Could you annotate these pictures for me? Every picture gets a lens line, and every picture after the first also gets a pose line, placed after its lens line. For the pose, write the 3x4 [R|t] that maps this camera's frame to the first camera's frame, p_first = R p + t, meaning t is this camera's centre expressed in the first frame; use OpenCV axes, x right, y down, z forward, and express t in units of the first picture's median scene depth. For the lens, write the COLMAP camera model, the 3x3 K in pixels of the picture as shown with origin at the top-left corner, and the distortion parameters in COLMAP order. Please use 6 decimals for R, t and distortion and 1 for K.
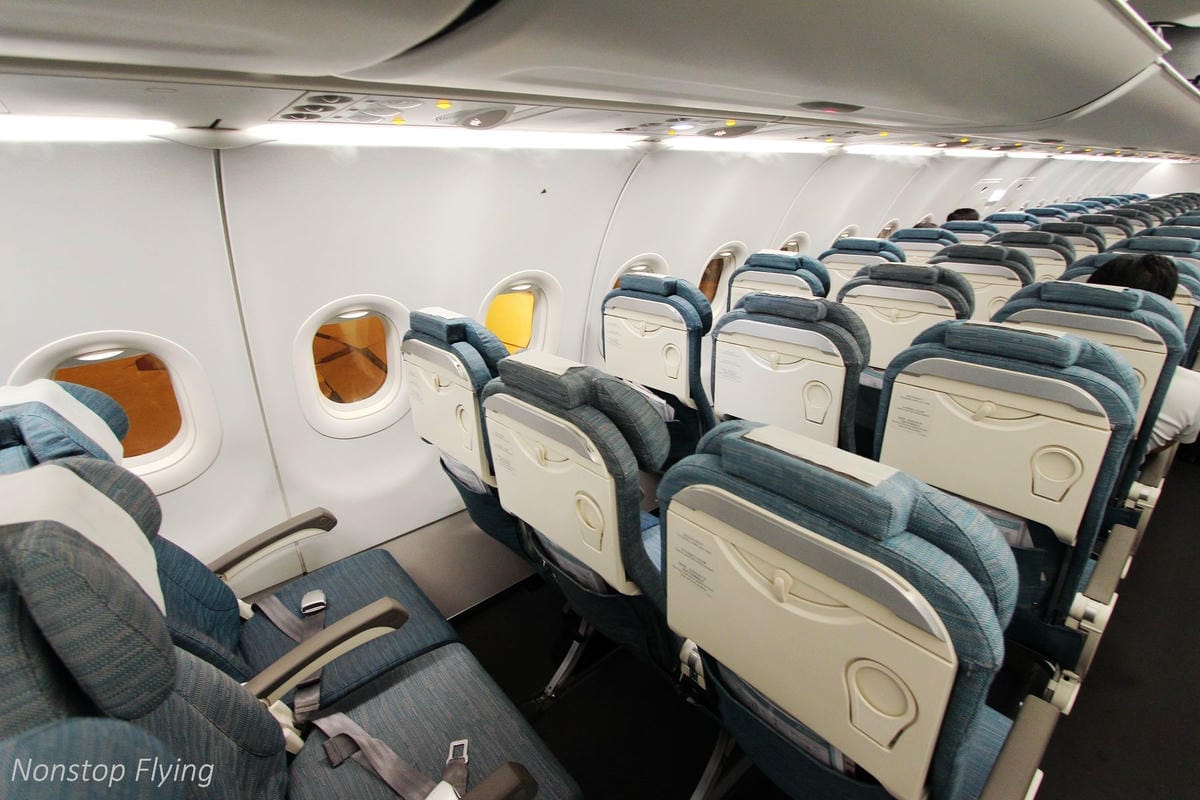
lens RADIAL K [[552.9, 0, 600.1], [0, 552.9, 399.1], [0, 0, 1]] dist [-0.000628, 0.000532]
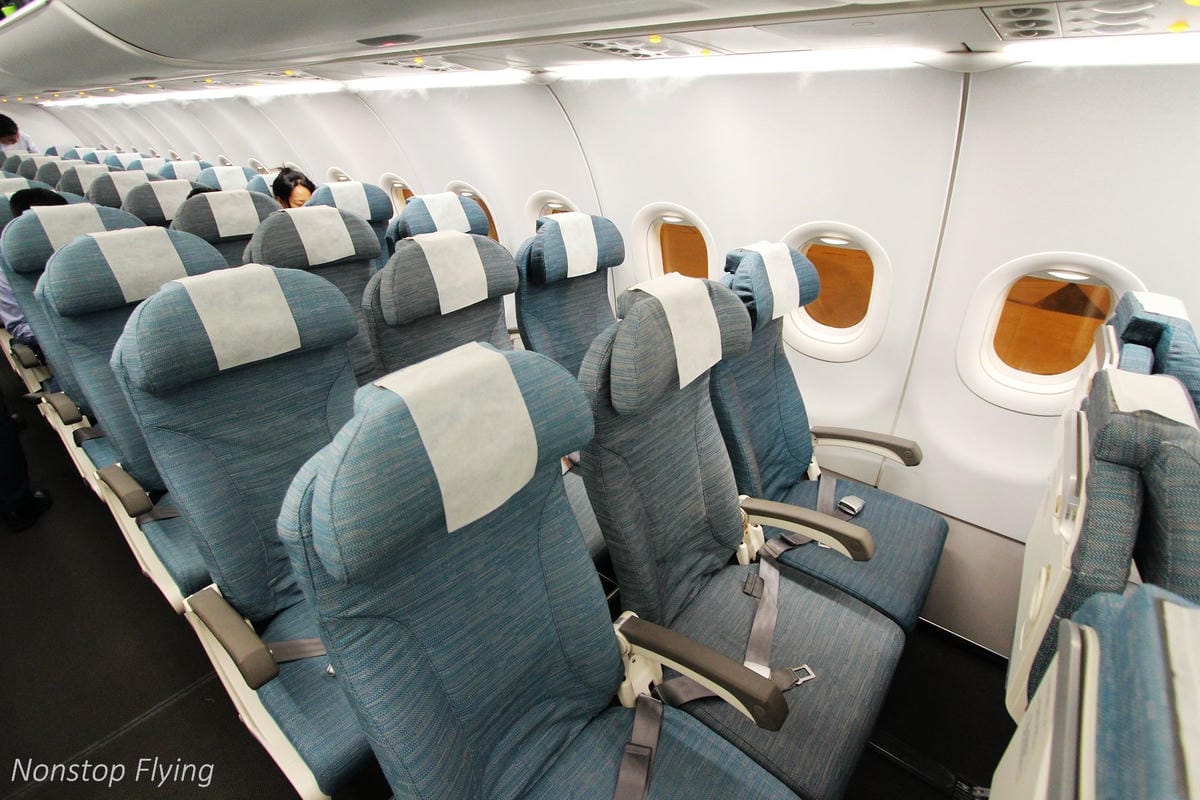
lens RADIAL K [[552.9, 0, 602.5], [0, 552.9, 393.4], [0, 0, 1]] dist [-0.000628, 0.000532]
pose [[0.211690, 0.474655, -0.854336, 0.265573], [-0.386326, 0.843594, 0.372962, -0.050432], [0.897741, 0.251101, 0.361952, 0.121871]]
